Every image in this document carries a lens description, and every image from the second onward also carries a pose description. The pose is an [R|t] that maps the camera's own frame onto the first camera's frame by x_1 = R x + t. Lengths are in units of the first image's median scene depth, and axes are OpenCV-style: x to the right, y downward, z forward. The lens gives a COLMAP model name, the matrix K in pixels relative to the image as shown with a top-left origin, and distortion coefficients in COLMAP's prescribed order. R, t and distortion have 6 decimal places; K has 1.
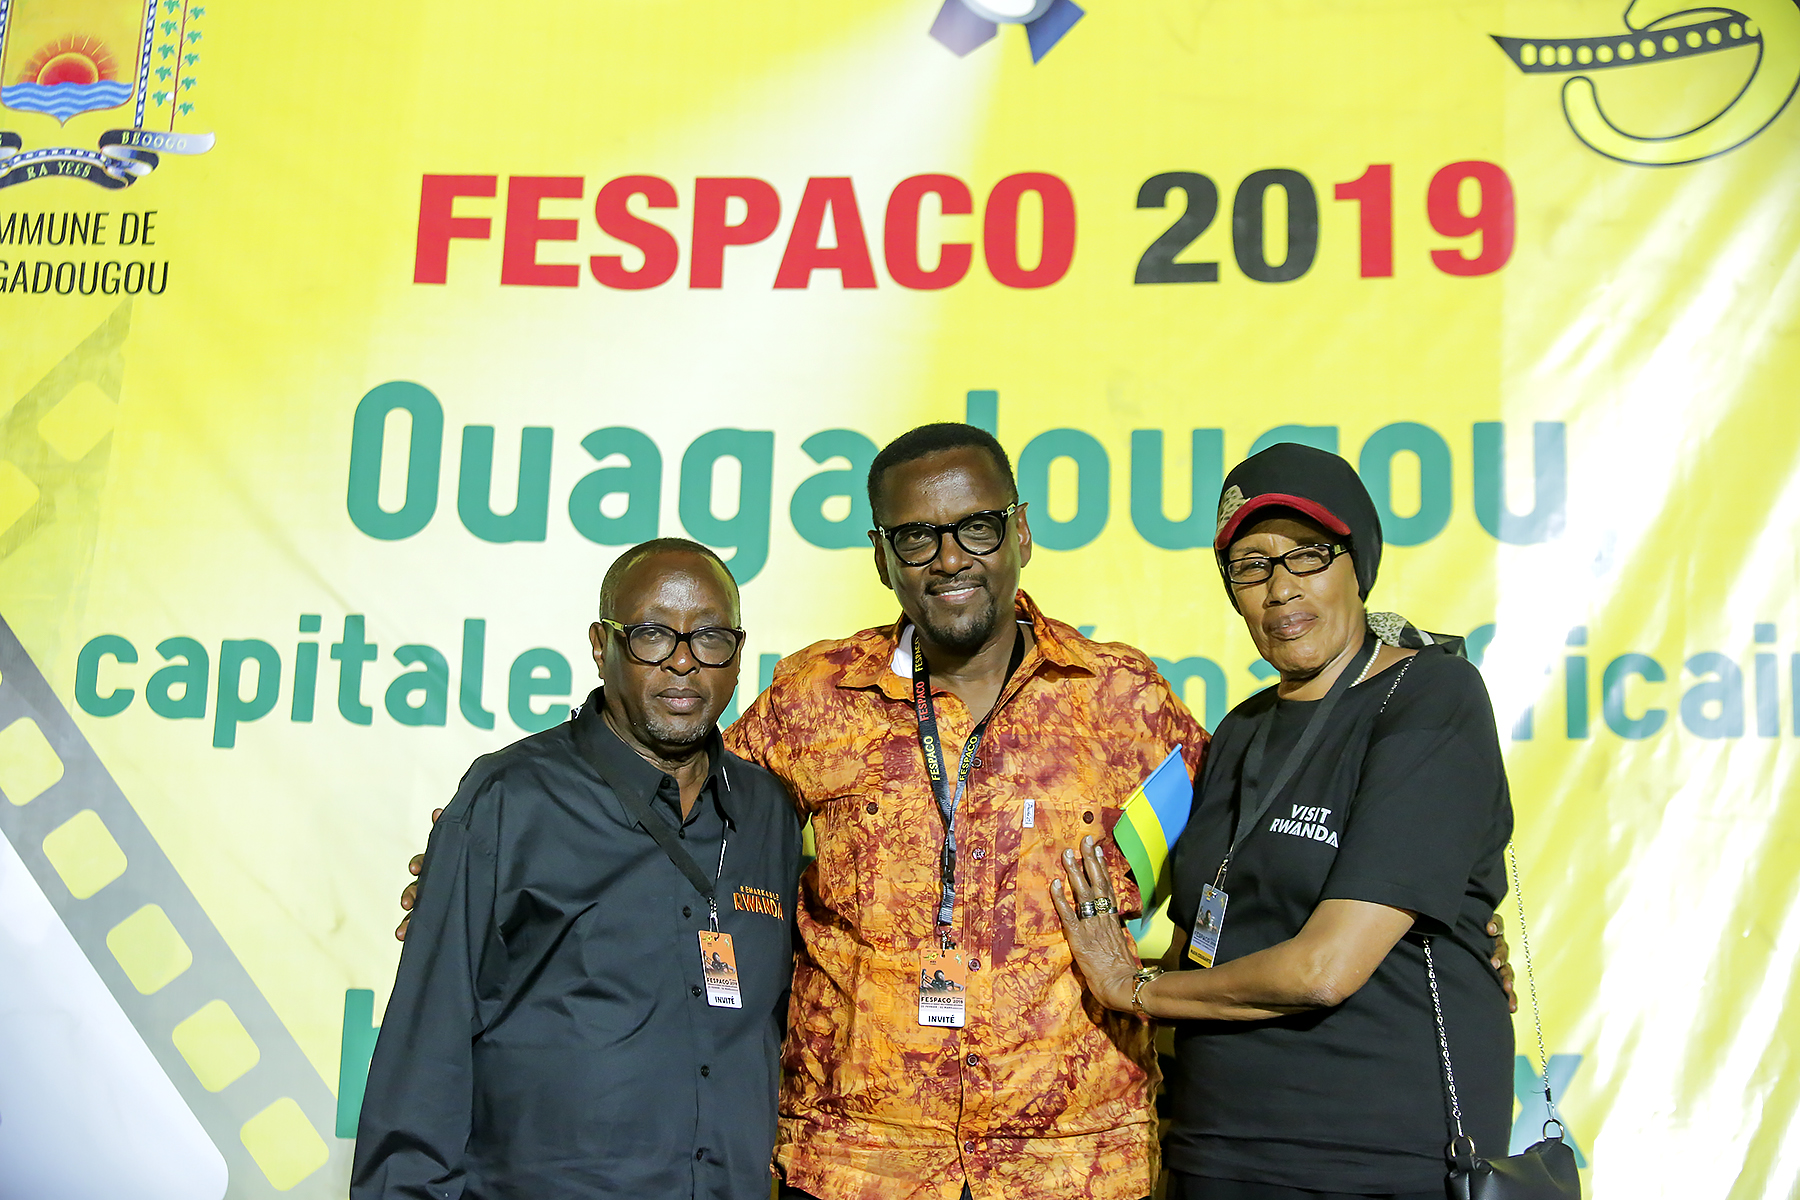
lens RADIAL K [[3615.0, 0, 880.1], [0, 3615.0, 565.1], [0, 0, 1]] dist [-0.194528, 0.000000]
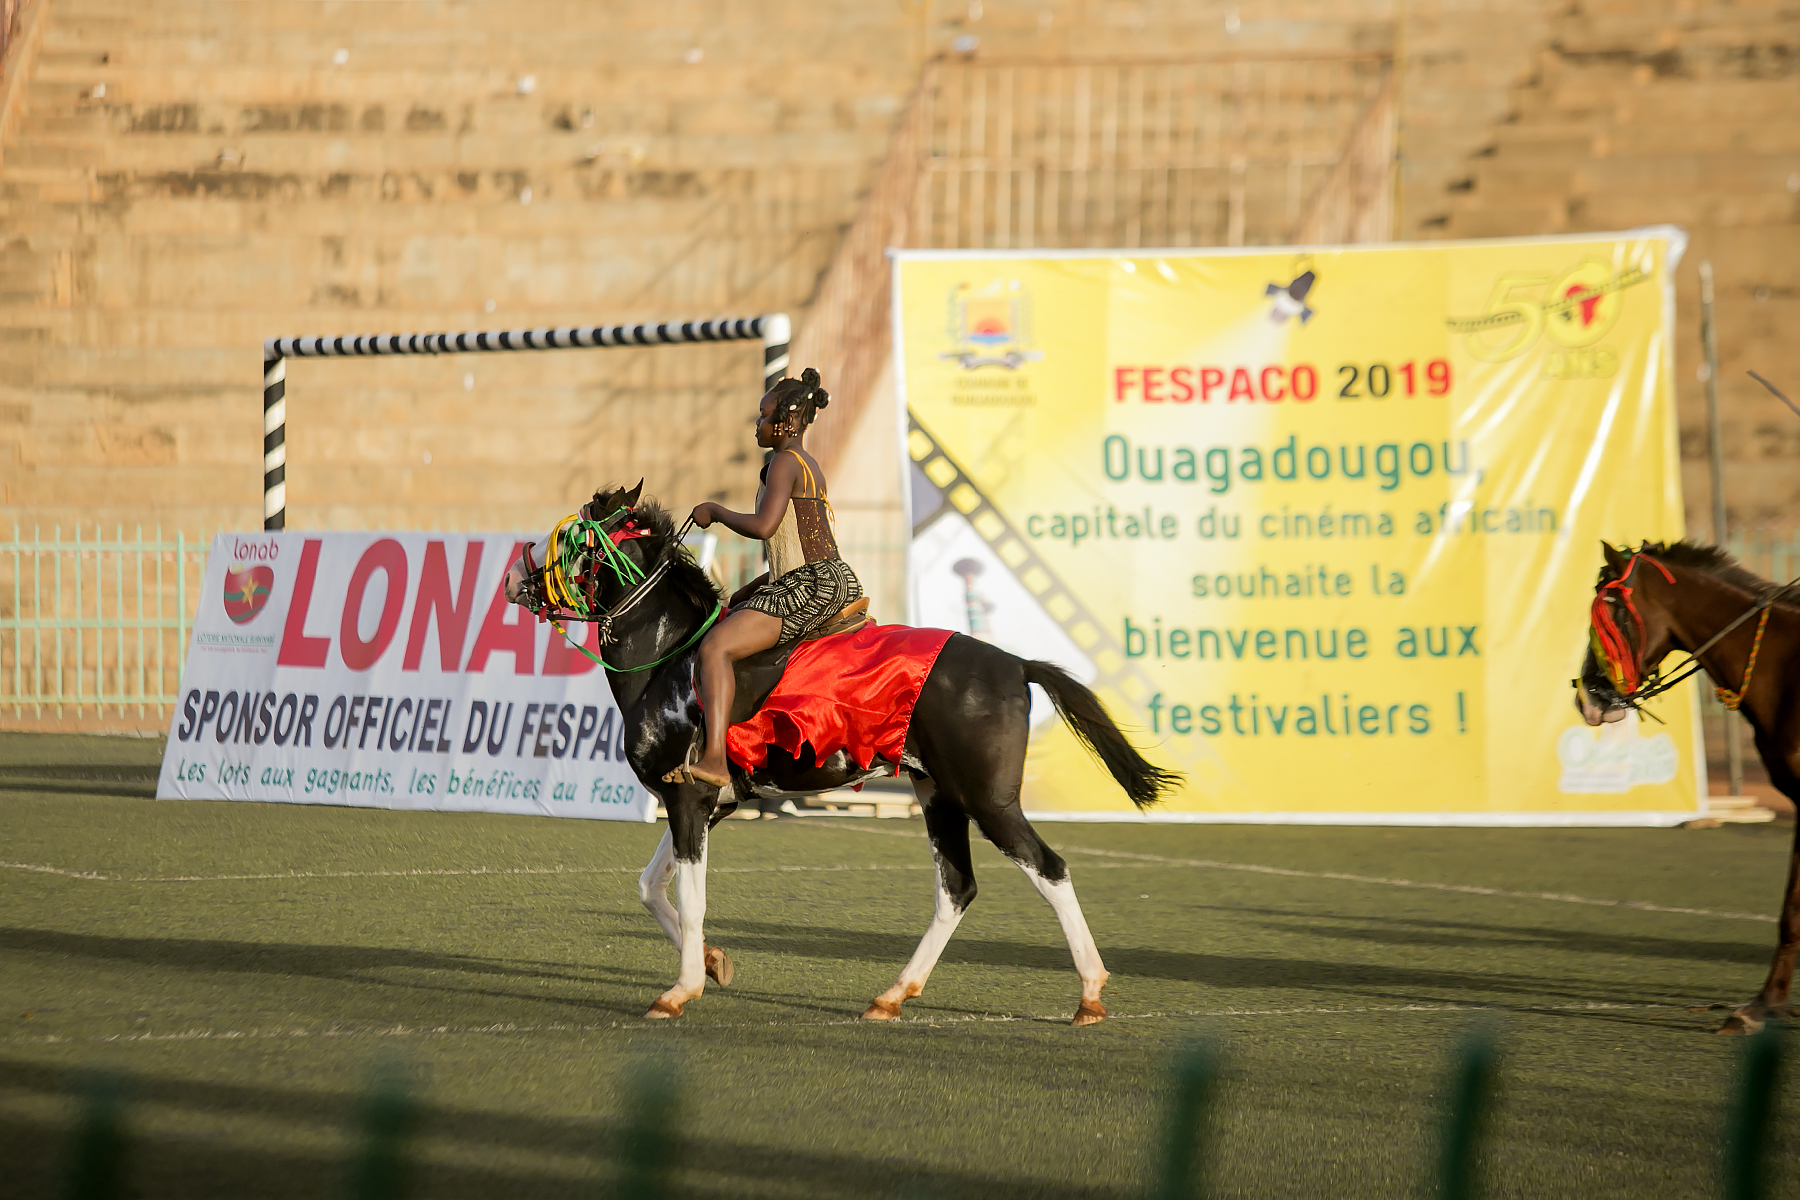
lens RADIAL K [[10671.2, 0, 899.0], [0, 10671.2, 600.8], [0, 0, 1]] dist [0.767847, 0.000000]
pose [[0.982405, -0.022167, 0.185444, -2.085840], [0.014440, 0.998974, 0.042917, -0.312204], [-0.186205, -0.039484, 0.981717, -8.306670]]
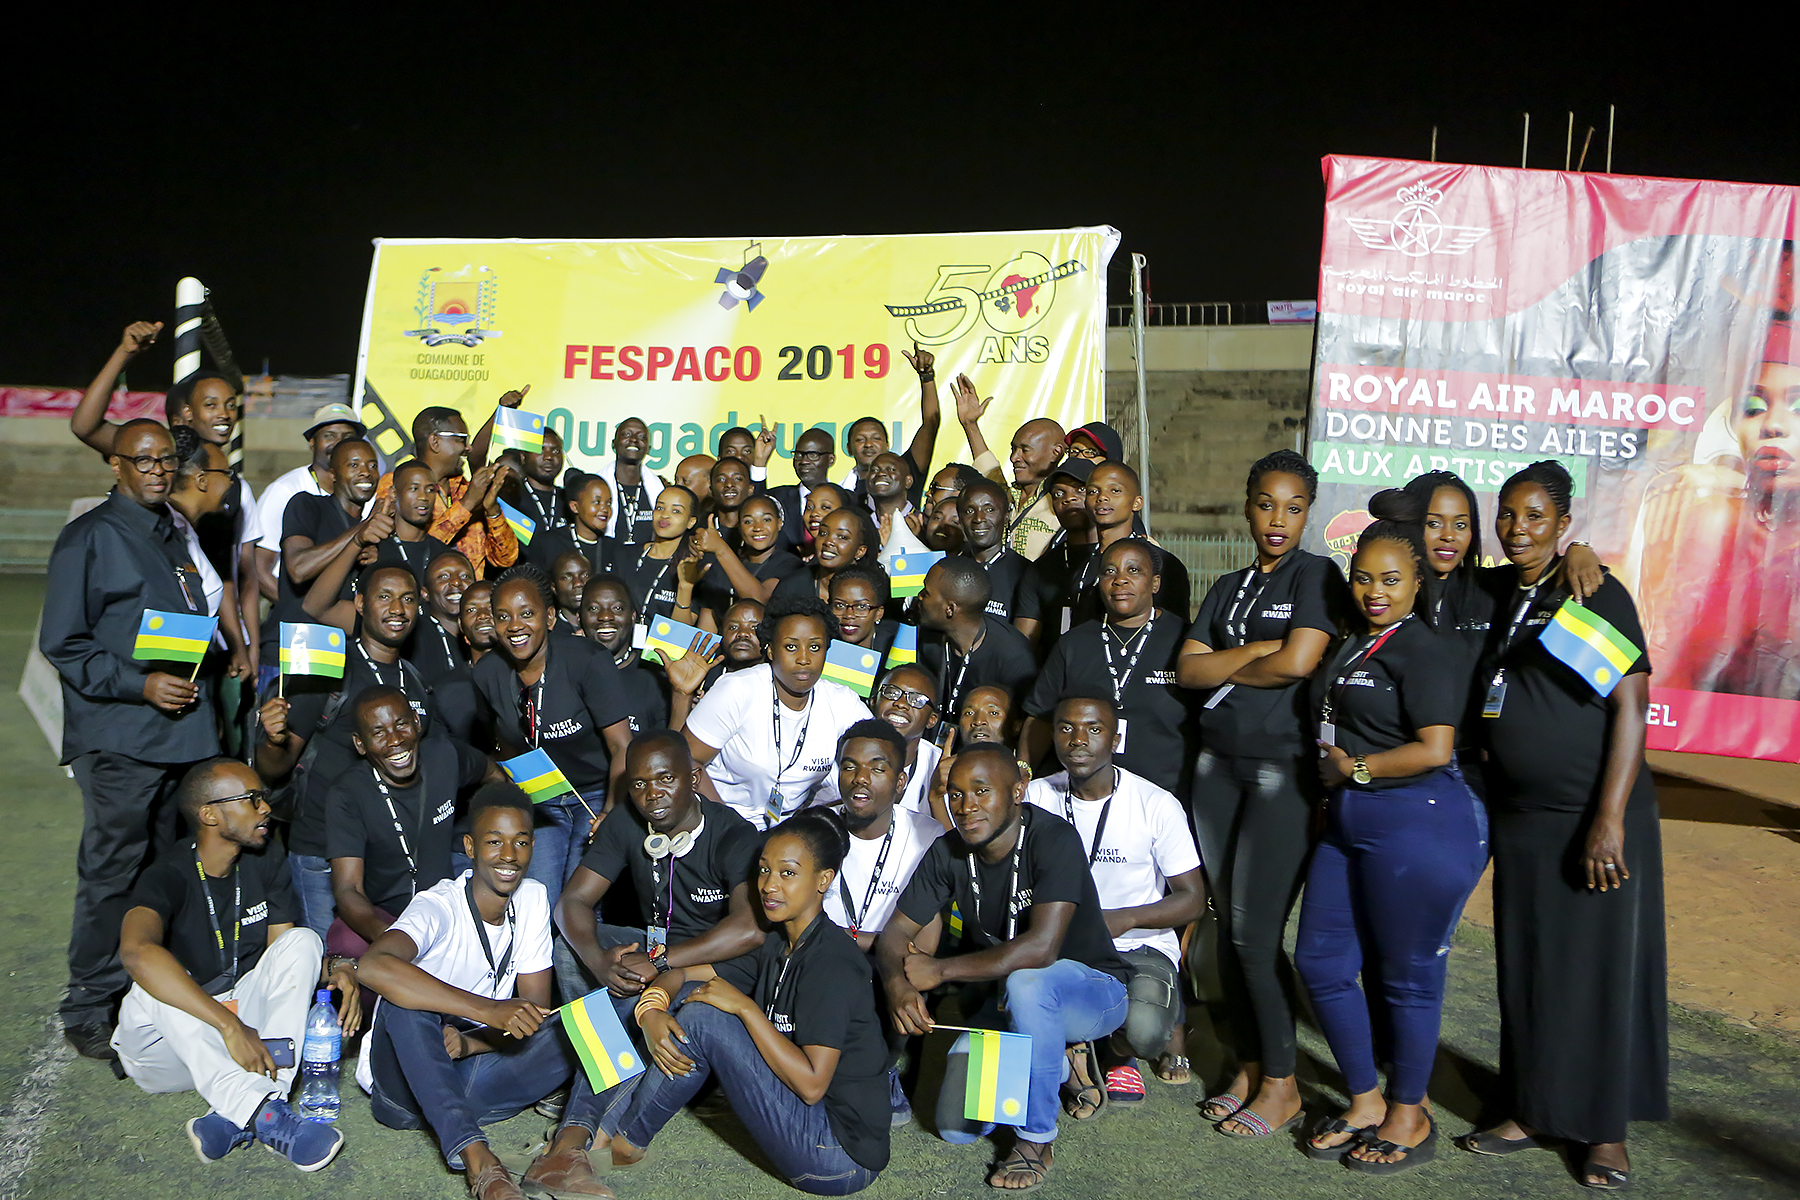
lens RADIAL K [[1818.7, 0, 881.9], [0, 1818.7, 611.0], [0, 0, 1]] dist [-0.002559, 0.000000]
pose [[0.998258, -0.002847, 0.058936, 0.065936], [-0.001691, 0.997045, 0.076806, 0.007480], [-0.058981, -0.076772, 0.995303, -0.721704]]
